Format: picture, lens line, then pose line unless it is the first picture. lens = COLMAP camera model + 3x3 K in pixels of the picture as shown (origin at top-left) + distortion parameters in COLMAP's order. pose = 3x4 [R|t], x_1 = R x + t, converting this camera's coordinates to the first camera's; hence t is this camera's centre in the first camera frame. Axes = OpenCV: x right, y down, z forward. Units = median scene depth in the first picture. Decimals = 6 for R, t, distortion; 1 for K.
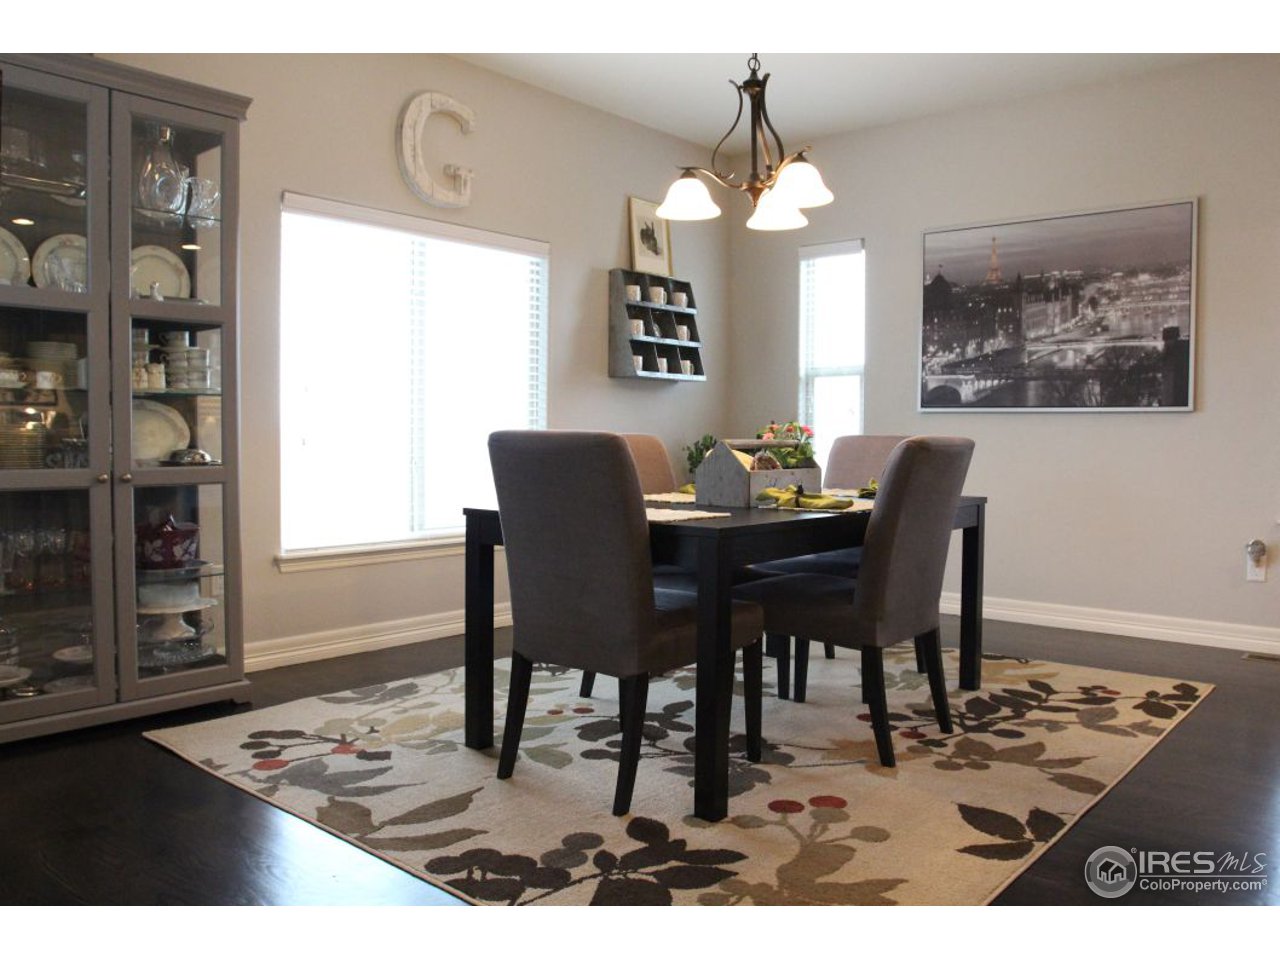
lens RADIAL K [[999.1, 0, 646.9], [0, 999.1, 478.7], [0, 0, 1]] dist [-0.085739, 0.049335]
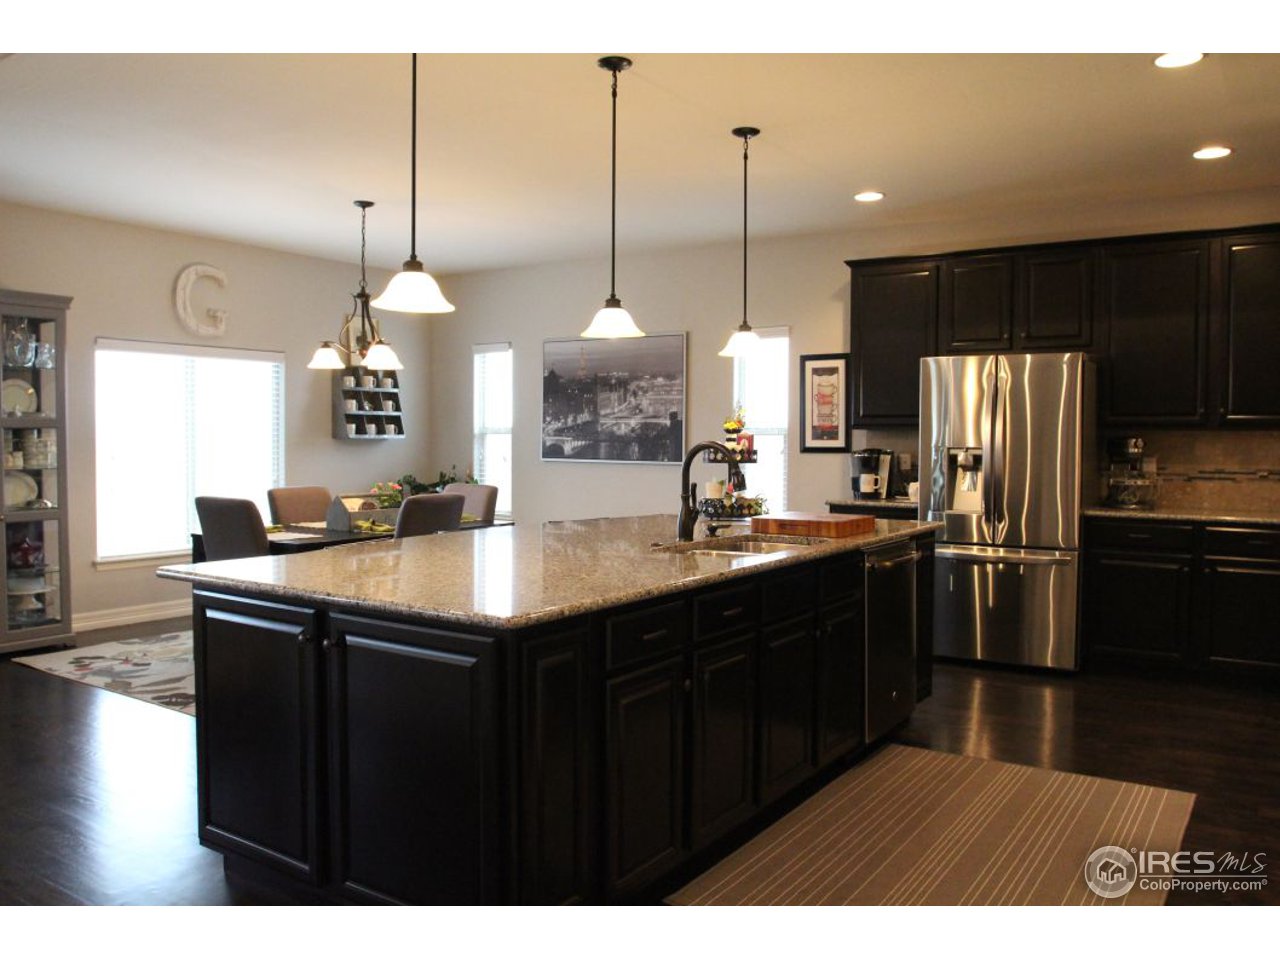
lens RADIAL K [[999.1, 0, 645.1], [0, 999.1, 478.7], [0, 0, 1]] dist [-0.085739, 0.049335]
pose [[0.992025, -0.006559, 0.125869, 0.284105], [0.006941, 0.999973, -0.002598, -0.041271], [-0.125849, 0.003451, 0.992043, -0.624295]]
